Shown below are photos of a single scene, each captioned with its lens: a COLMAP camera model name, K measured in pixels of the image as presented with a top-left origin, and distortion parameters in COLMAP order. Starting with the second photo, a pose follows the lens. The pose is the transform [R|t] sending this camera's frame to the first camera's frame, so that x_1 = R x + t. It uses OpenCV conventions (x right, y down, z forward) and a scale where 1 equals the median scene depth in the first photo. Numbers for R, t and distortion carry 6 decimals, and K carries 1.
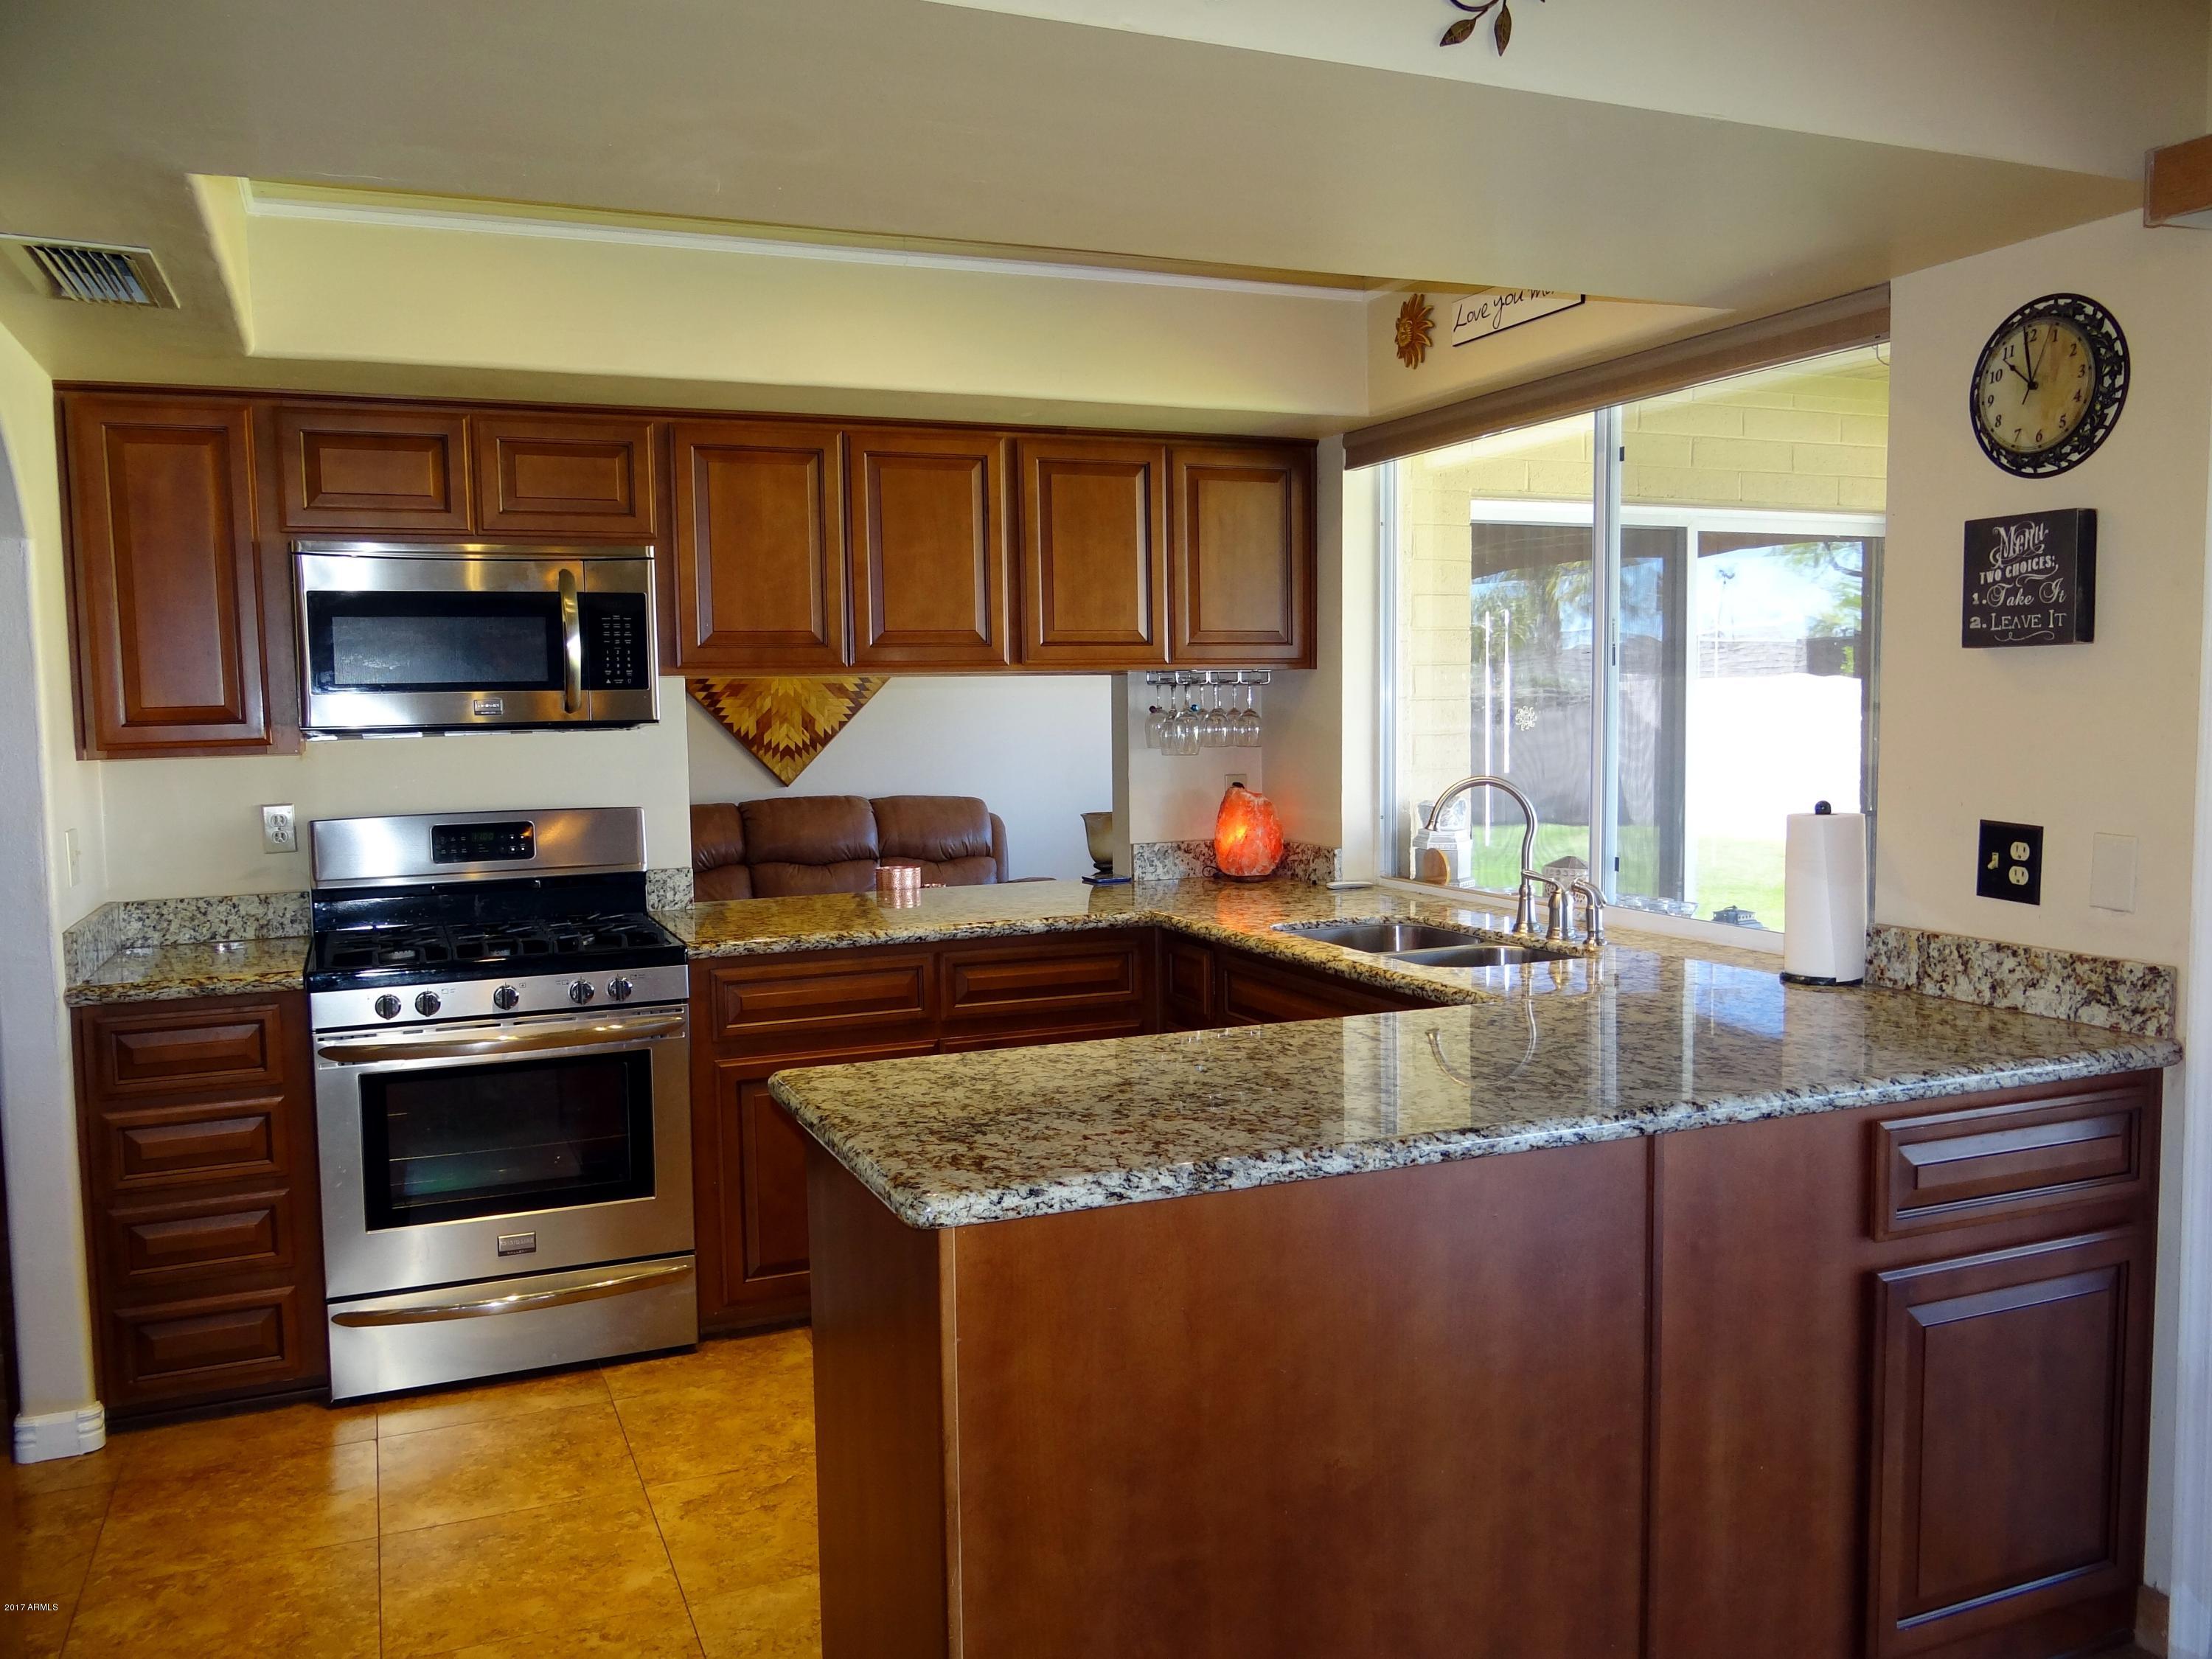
lens RADIAL K [[1749.9, 0, 1116.9], [0, 1749.9, 819.7], [0, 0, 1]] dist [-0.000391, -0.001192]
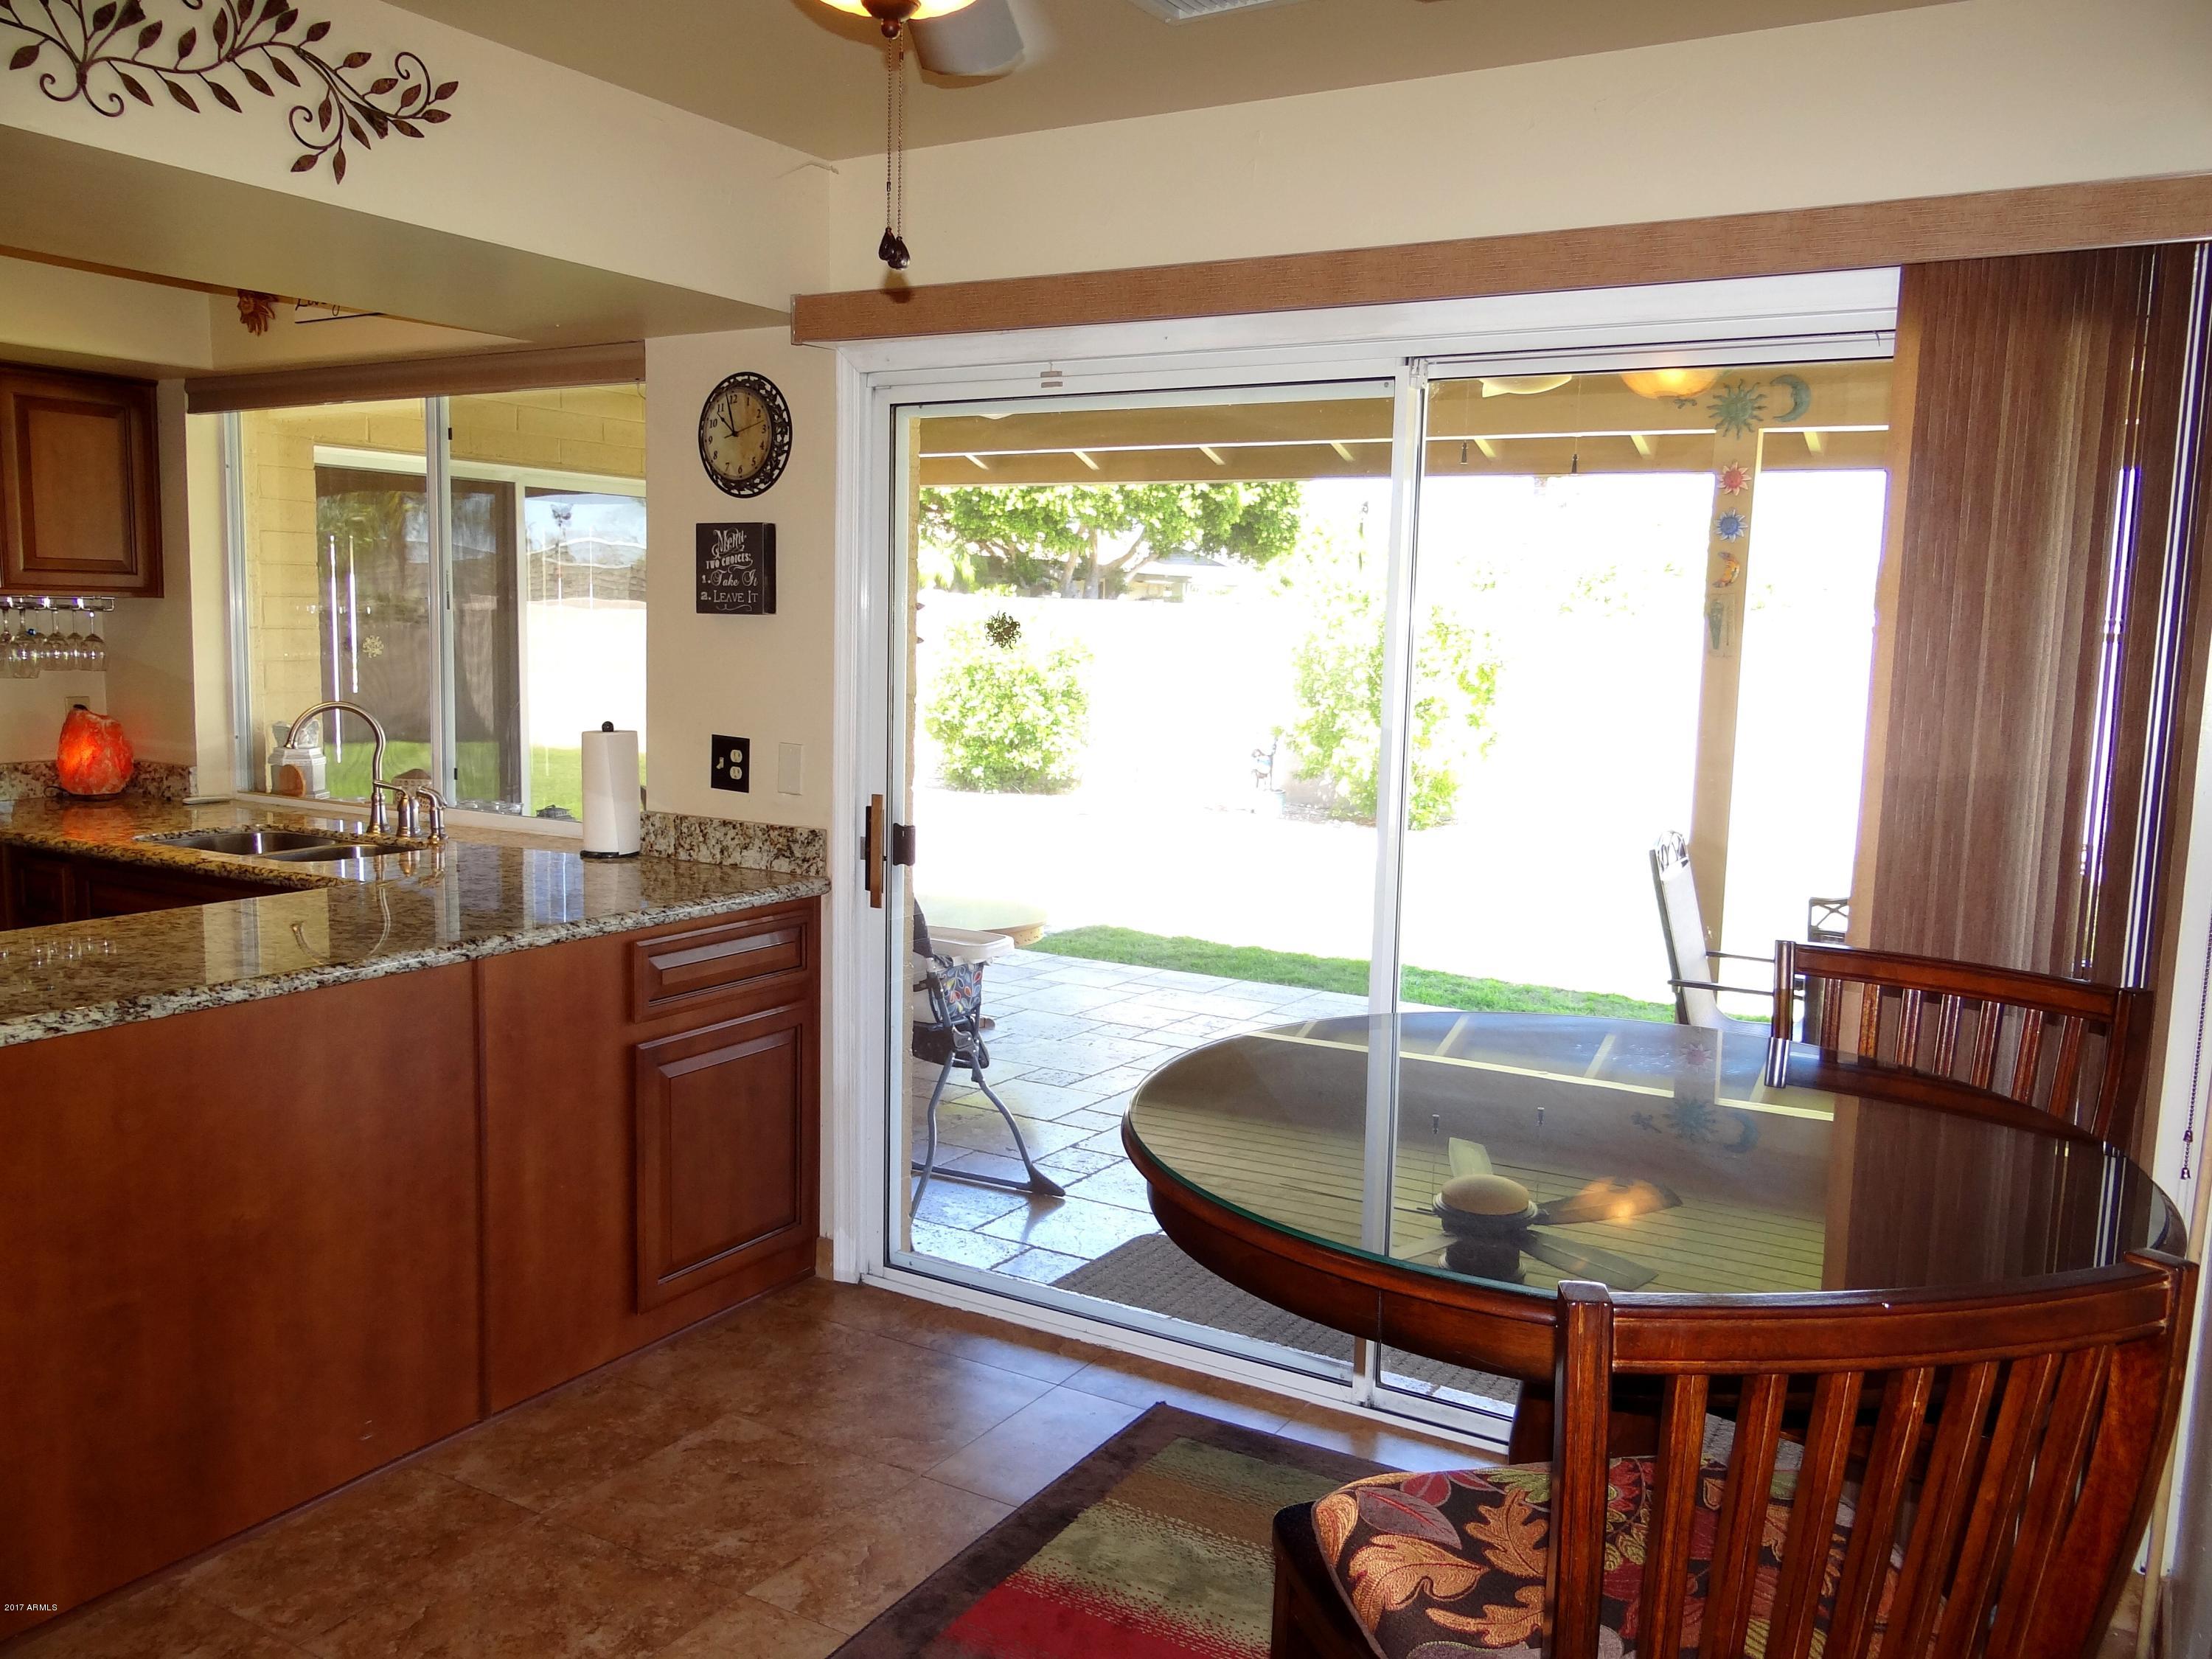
lens RADIAL K [[1749.9, 0, 1109.1], [0, 1749.9, 816.2], [0, 0, 1]] dist [-0.000391, -0.001192]
pose [[0.810289, -0.037682, 0.584817, -0.082460], [0.010527, 0.998706, 0.049764, -0.001027], [-0.585936, -0.034167, 0.809637, -0.355806]]
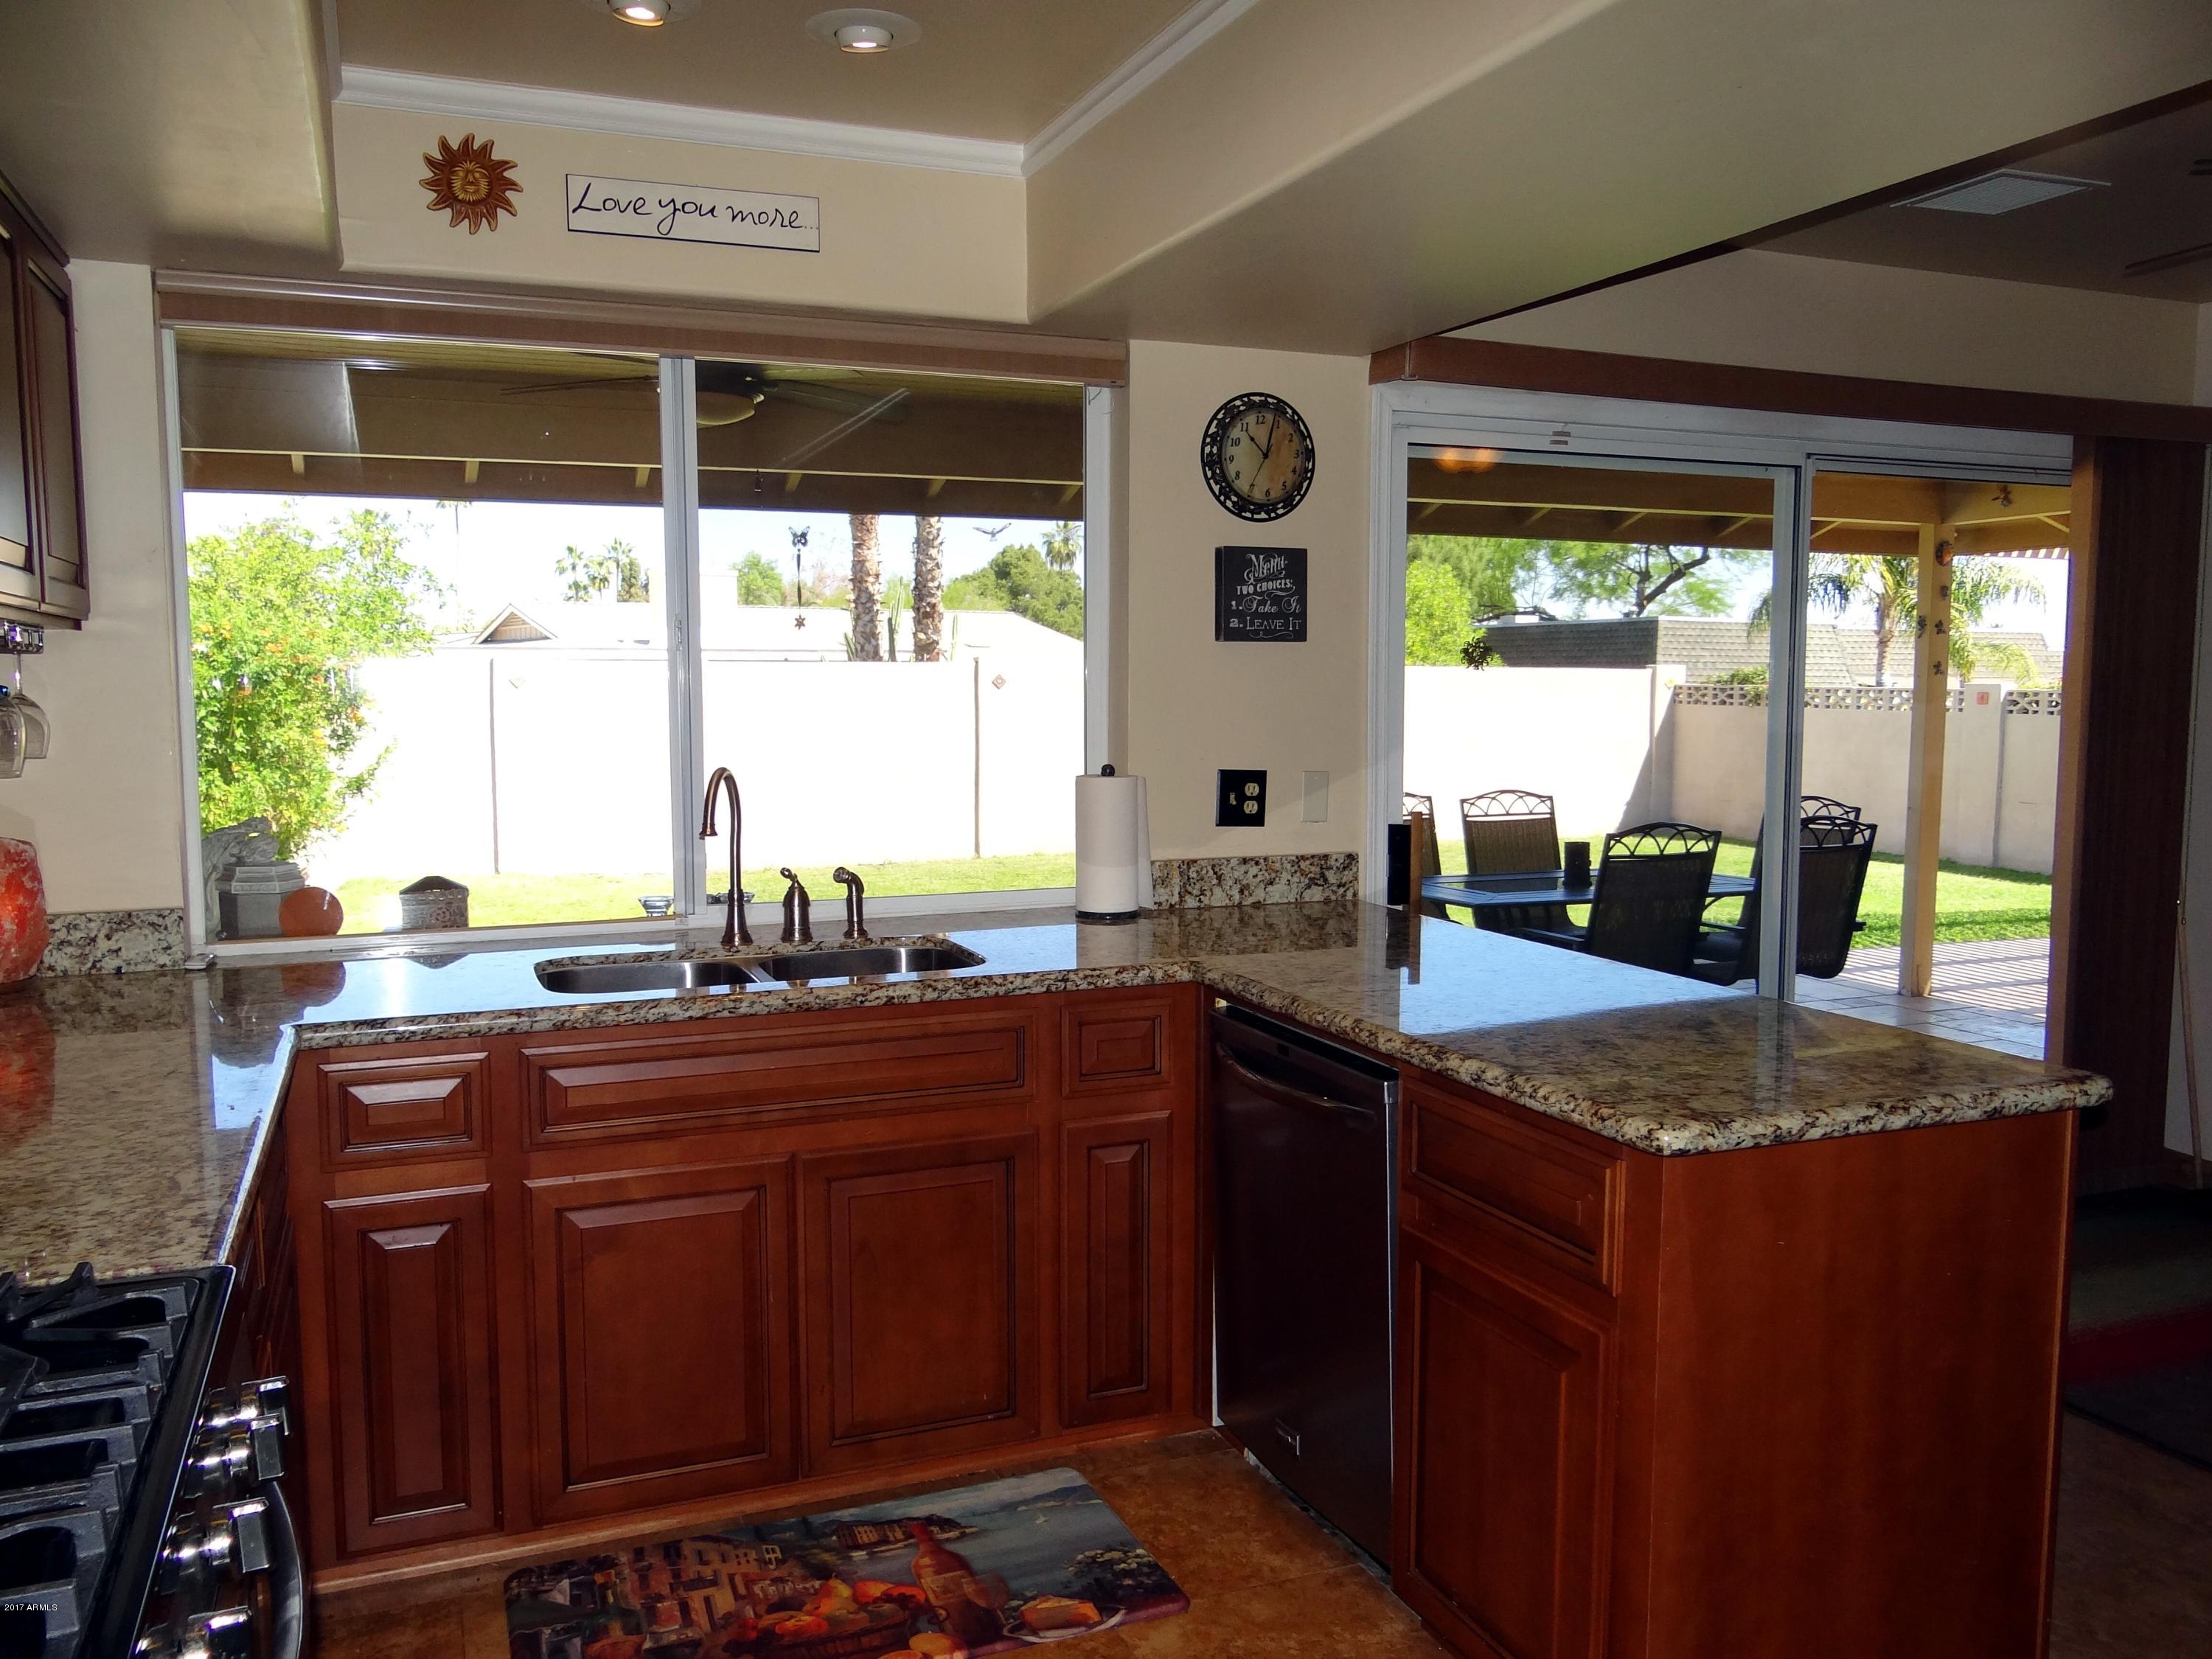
lens RADIAL K [[1749.9, 0, 1114.0], [0, 1749.9, 810.9], [0, 0, 1]] dist [-0.000391, -0.001192]
pose [[0.009721, -0.067654, 0.997661, -0.874826], [0.069357, 0.995351, 0.066822, -0.065705], [-0.997545, 0.068545, 0.014368, 1.095863]]
